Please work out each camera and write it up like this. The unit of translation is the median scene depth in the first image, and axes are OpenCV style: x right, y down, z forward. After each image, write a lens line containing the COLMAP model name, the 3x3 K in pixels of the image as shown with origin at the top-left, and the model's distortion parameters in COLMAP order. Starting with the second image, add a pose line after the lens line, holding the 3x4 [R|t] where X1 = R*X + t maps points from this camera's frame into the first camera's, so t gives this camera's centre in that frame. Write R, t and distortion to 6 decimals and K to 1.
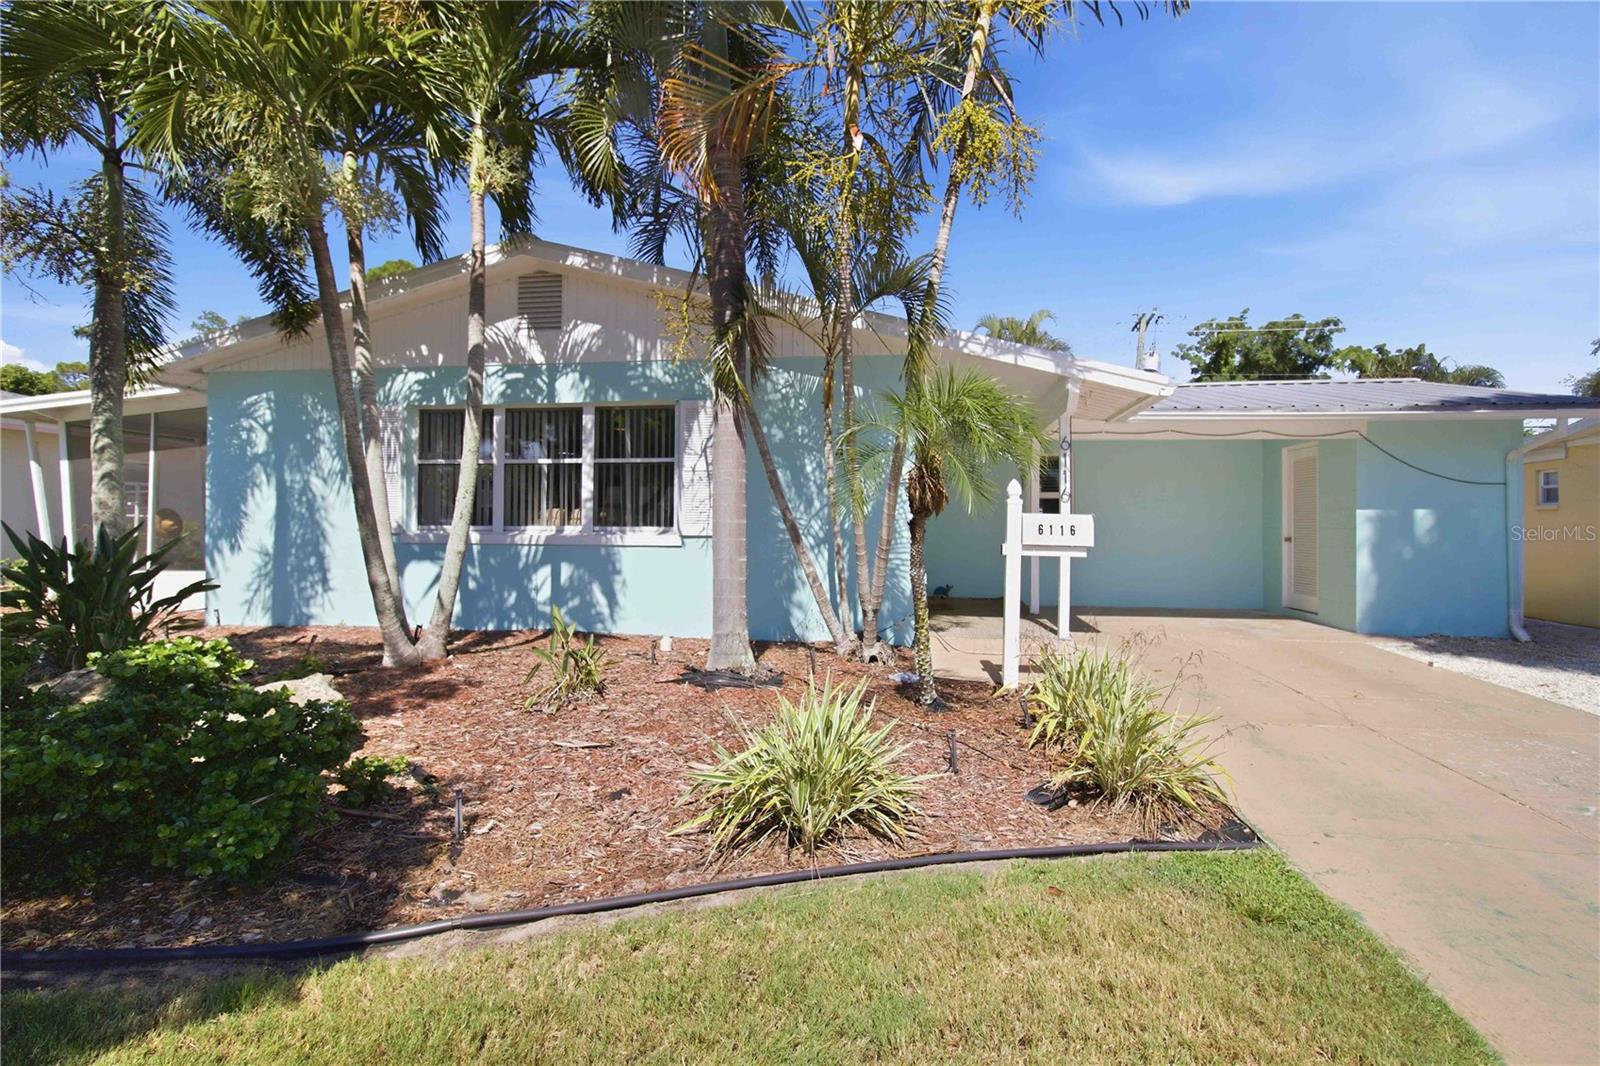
lens RADIAL K [[738.6, 0, 804.5], [0, 738.6, 487.6], [0, 0, 1]] dist [0.020151, 0.000456]
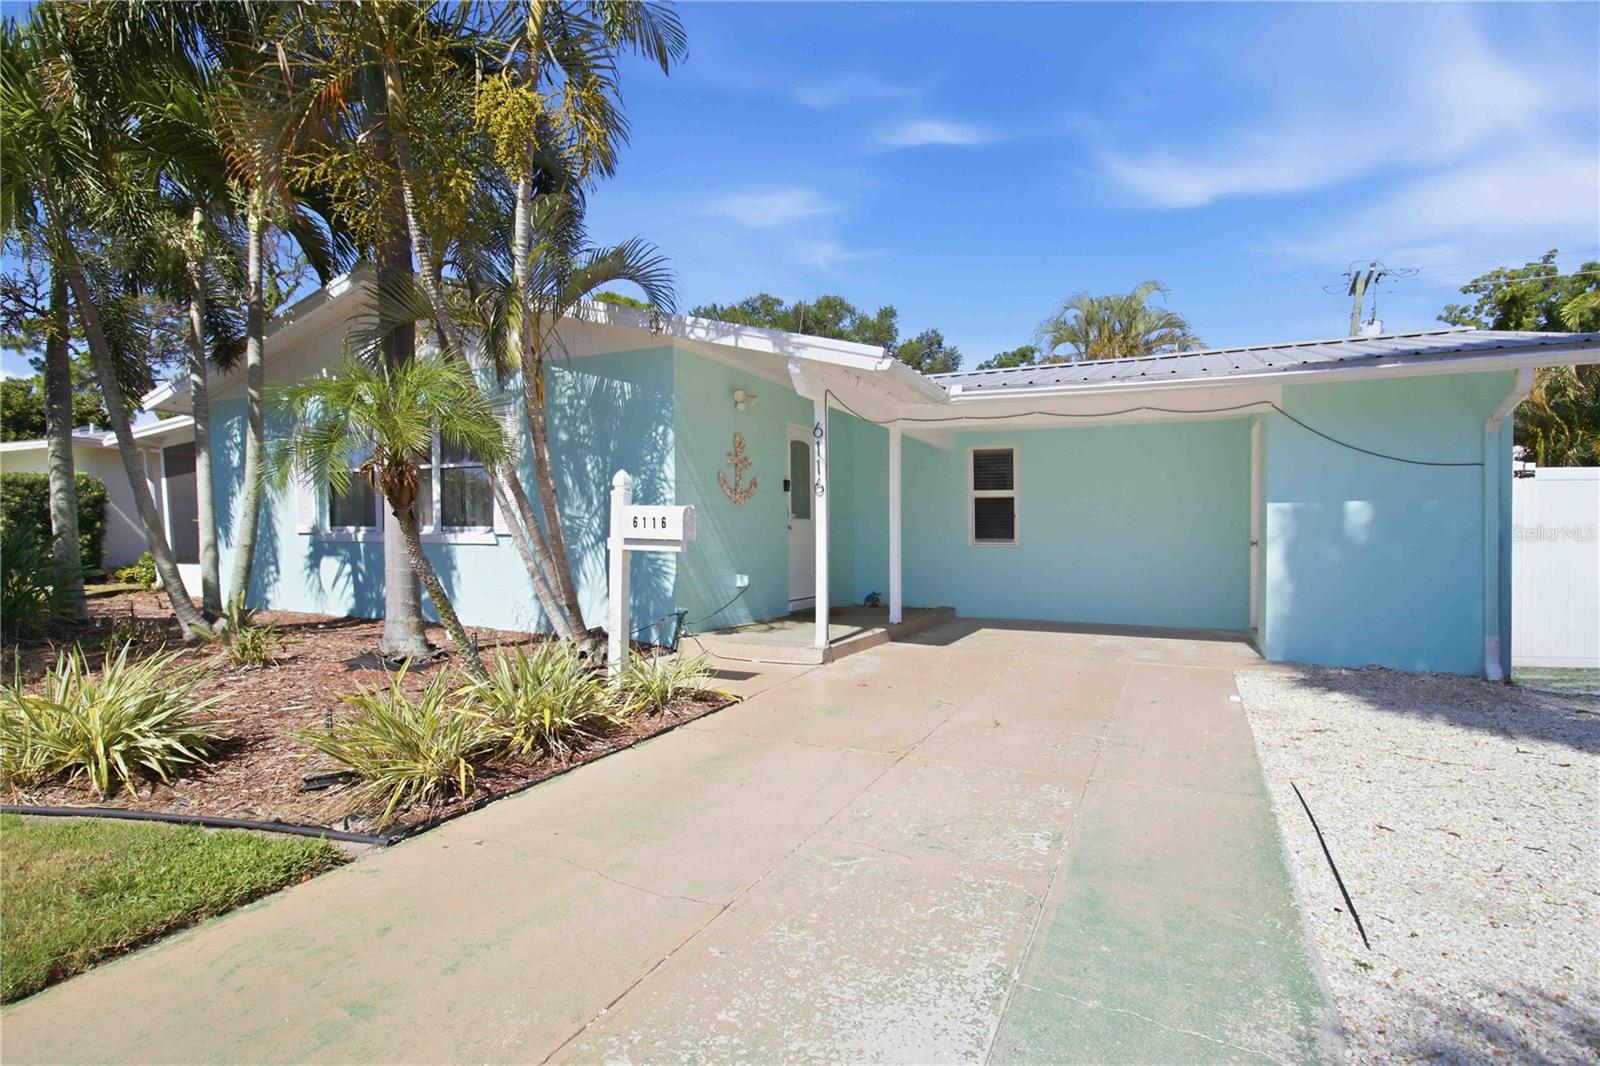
lens RADIAL K [[742.5, 0, 800.0], [0, 742.5, 533.0], [0, 0, 1]] dist [0.013835, 0.000631]
pose [[0.954260, -0.000563, -0.298977, 0.535015], [0.014610, 0.998891, 0.044750, 0.020932], [0.298621, -0.047072, 0.953210, 0.108896]]
